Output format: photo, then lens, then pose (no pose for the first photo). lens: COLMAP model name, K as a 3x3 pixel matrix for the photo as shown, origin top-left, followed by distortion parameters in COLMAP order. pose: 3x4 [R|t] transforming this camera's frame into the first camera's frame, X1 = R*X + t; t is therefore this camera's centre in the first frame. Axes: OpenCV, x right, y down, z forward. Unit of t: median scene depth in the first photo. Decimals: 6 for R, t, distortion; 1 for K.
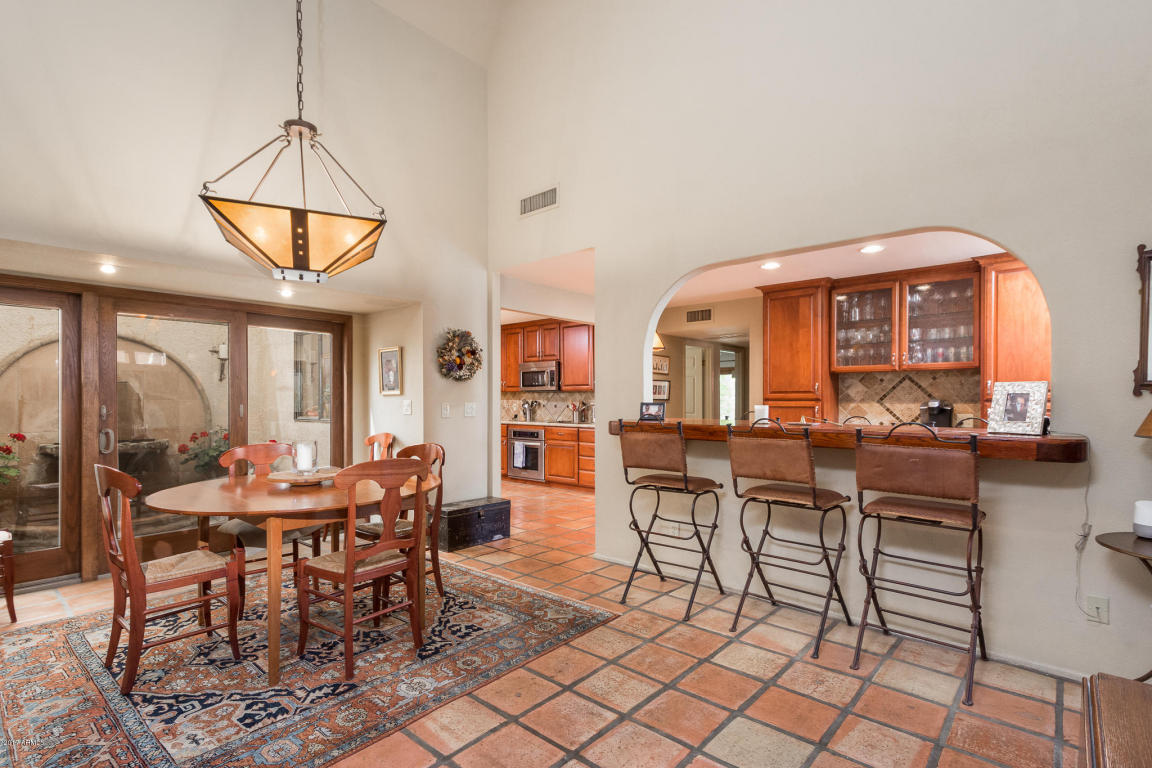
lens RADIAL K [[546.6, 0, 593.4], [0, 546.6, 404.6], [0, 0, 1]] dist [-0.001445, -0.000417]
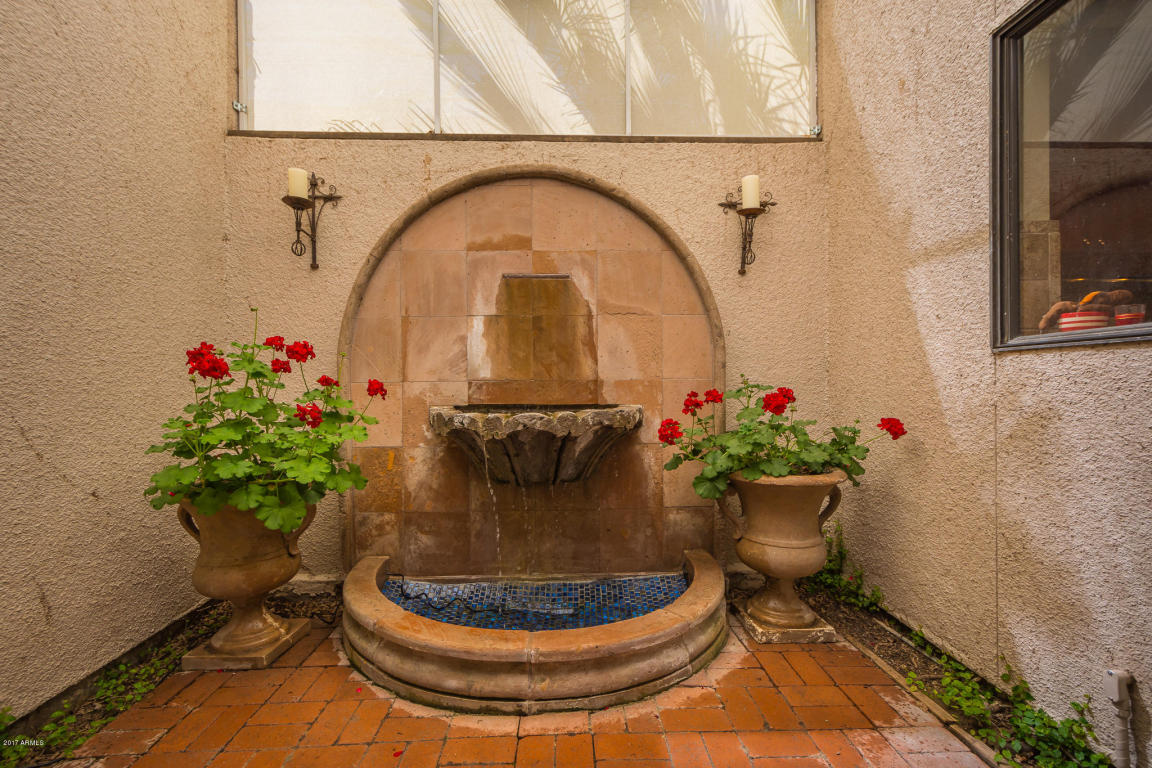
lens RADIAL K [[523.1, 0, 575.7], [0, 523.1, 384.3], [0, 0, 1]] dist [0.014780, -0.000413]
pose [[0.679843, -0.004092, -0.733346, -0.516110], [-0.000115, 0.999984, -0.005686, 0.048903], [0.733358, 0.003950, 0.679831, 0.687512]]
